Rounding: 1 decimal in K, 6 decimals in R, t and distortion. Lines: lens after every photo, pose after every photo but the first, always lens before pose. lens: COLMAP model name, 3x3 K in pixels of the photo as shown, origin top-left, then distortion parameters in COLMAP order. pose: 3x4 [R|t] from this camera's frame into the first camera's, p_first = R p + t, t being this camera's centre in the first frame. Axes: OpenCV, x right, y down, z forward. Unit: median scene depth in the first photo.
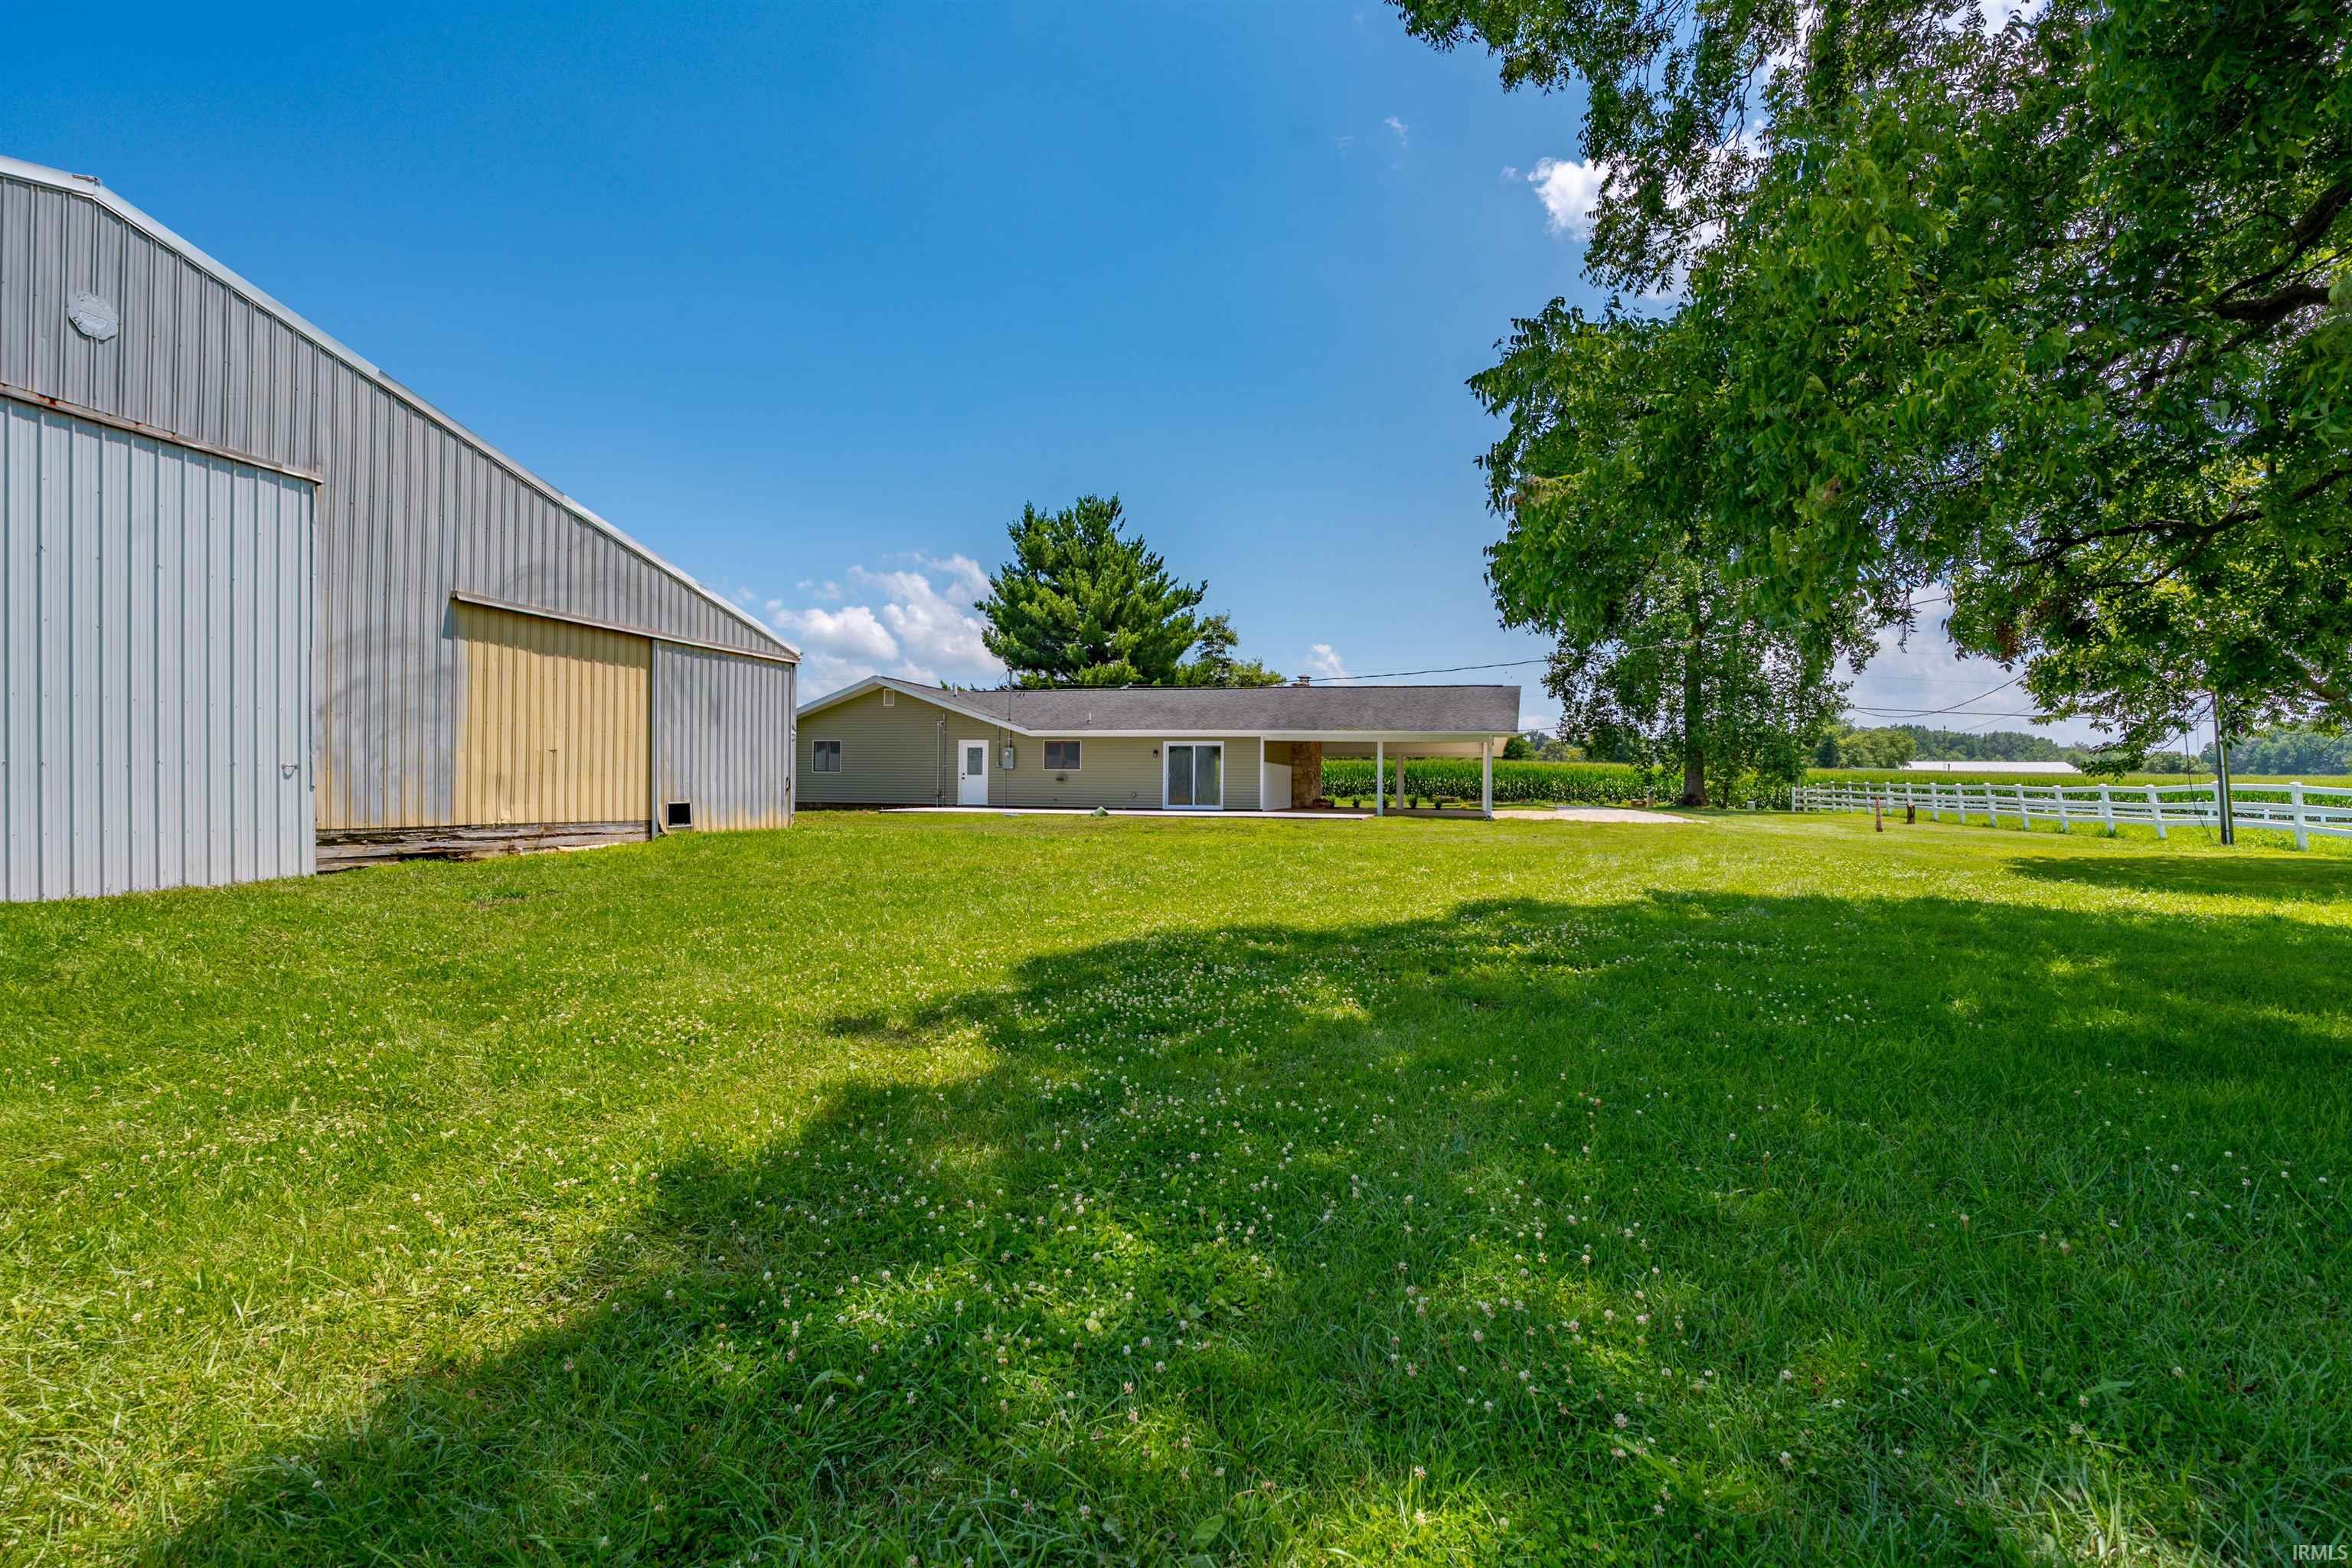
lens RADIAL K [[1099.6, 0, 1176.0], [0, 1099.6, 784.0], [0, 0, 1]] dist [-0.021037, -0.000163]
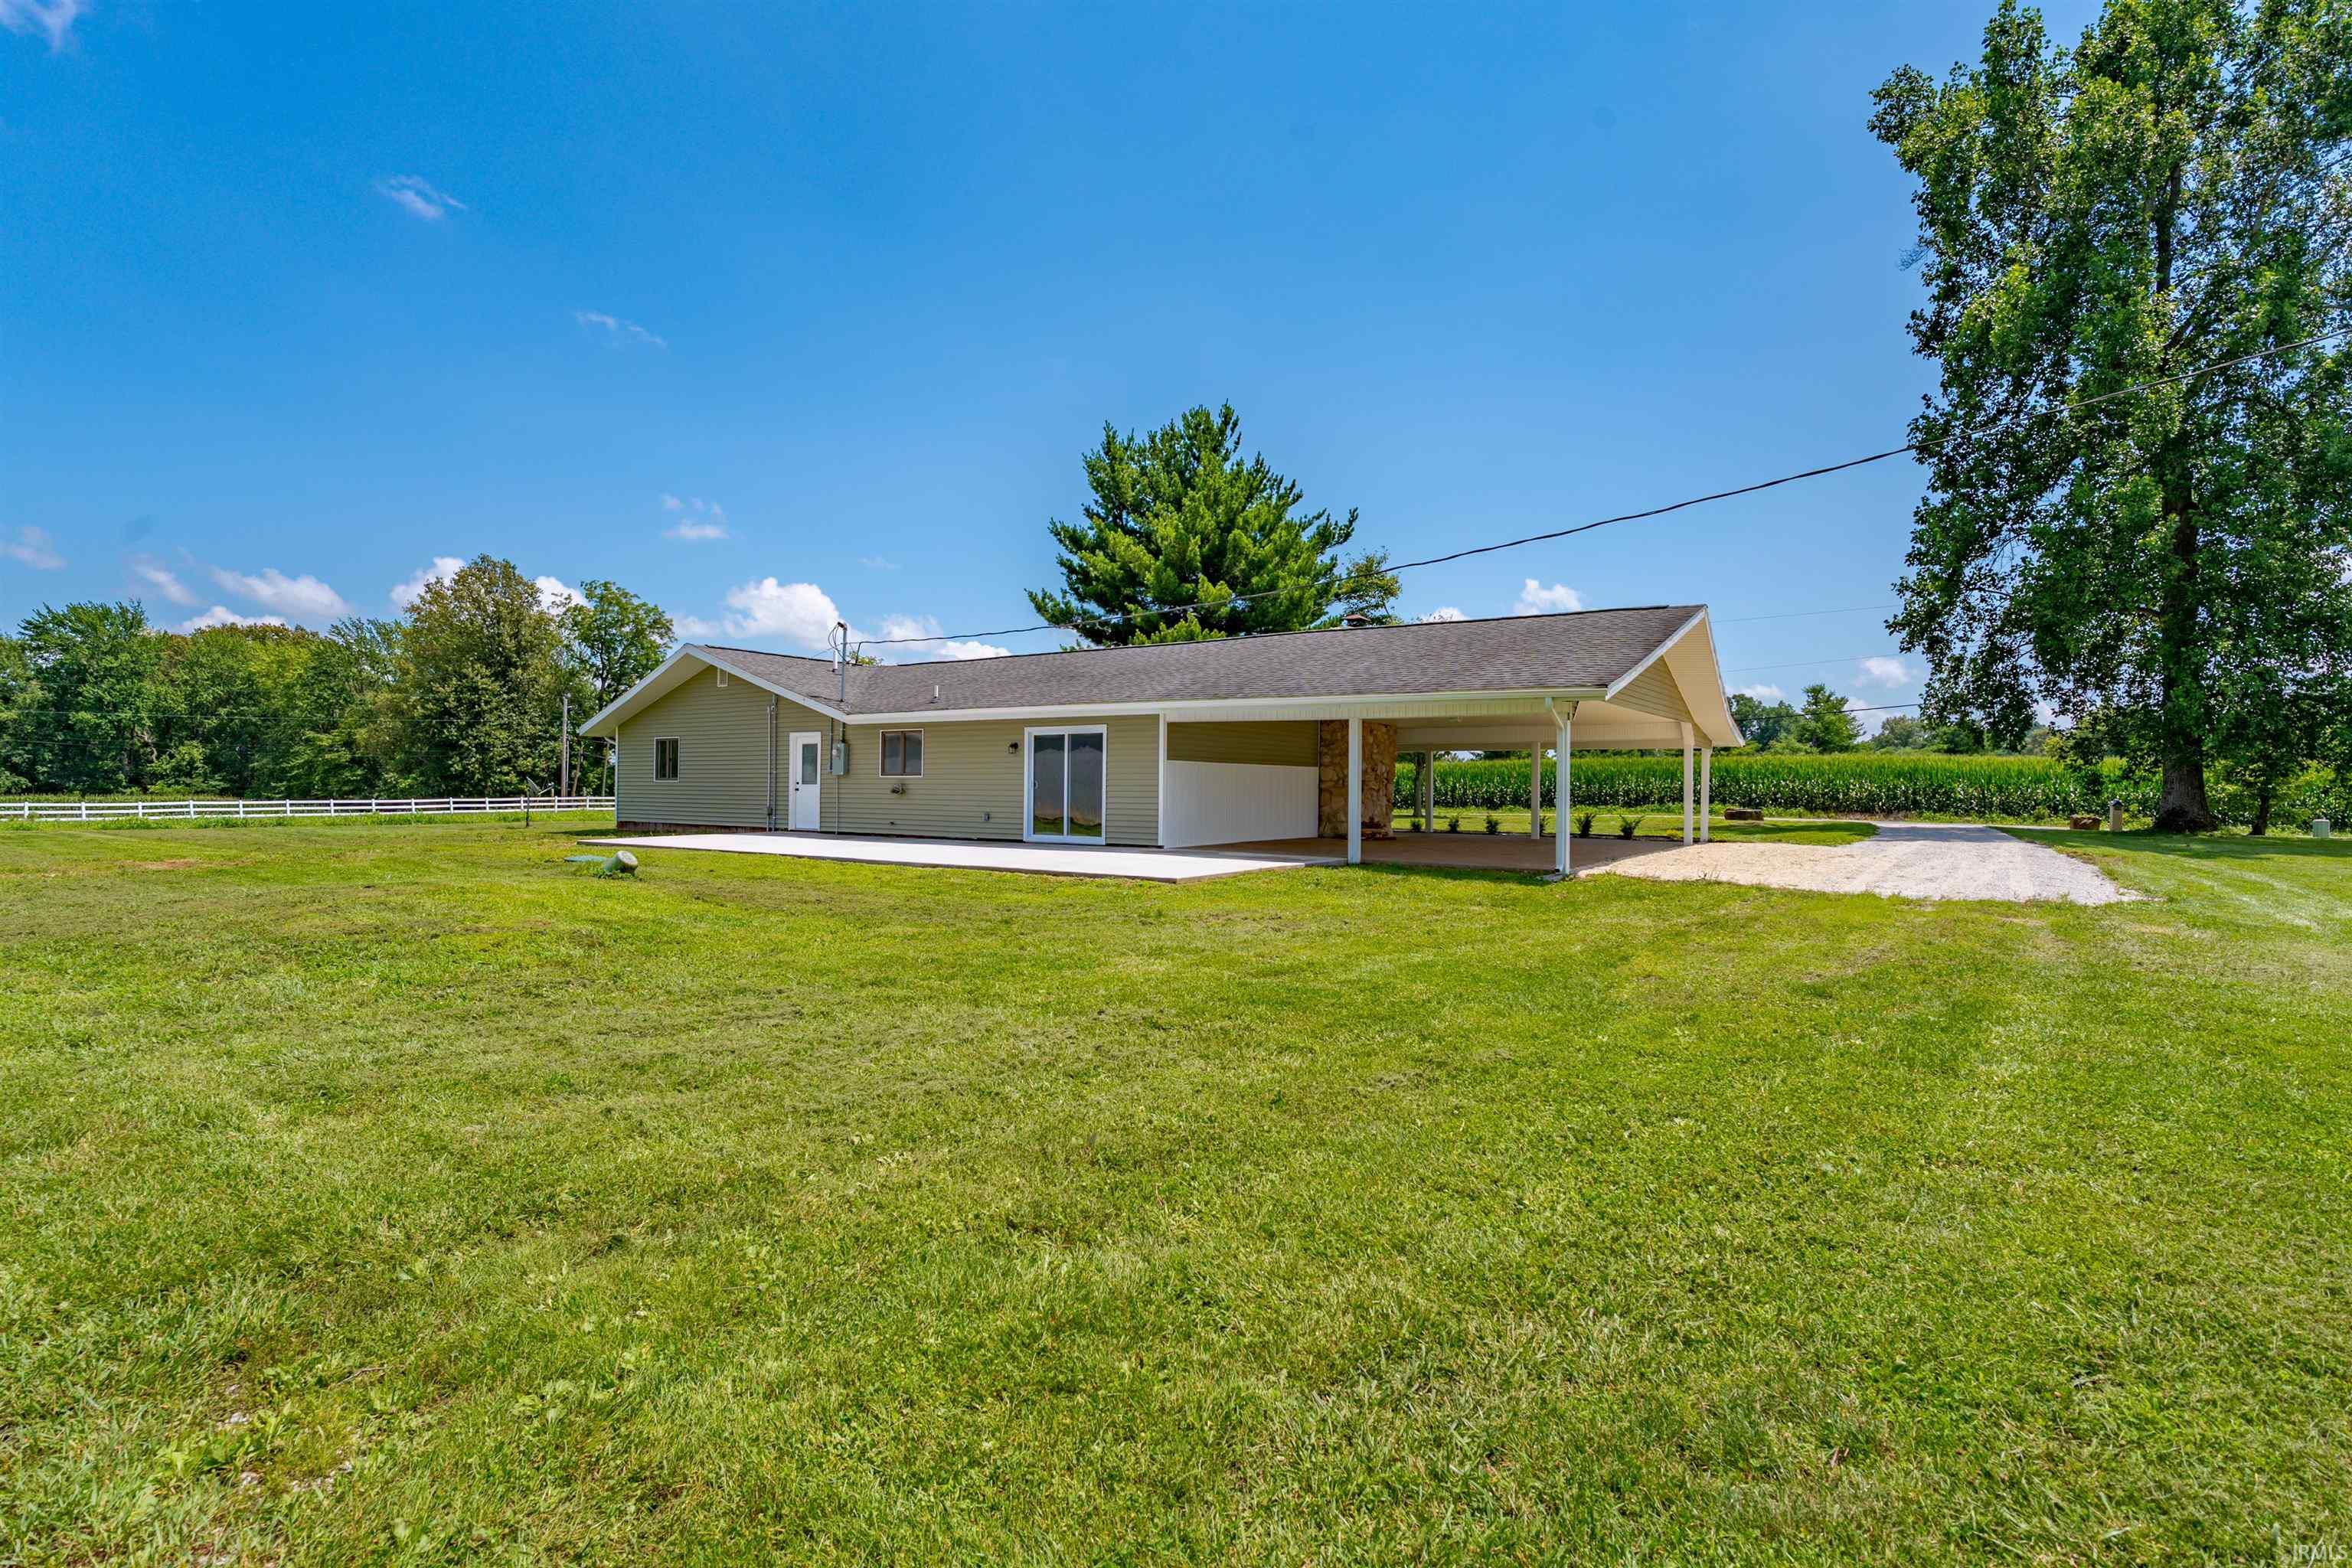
lens RADIAL K [[1099.6, 0, 1176.0], [0, 1099.6, 784.0], [0, 0, 1]] dist [-0.021037, -0.000163]
pose [[0.943410, -0.003266, -0.331613, 0.160376], [0.003195, 0.999995, -0.000760, -0.005000], [0.331614, -0.000343, 0.943415, 0.291674]]
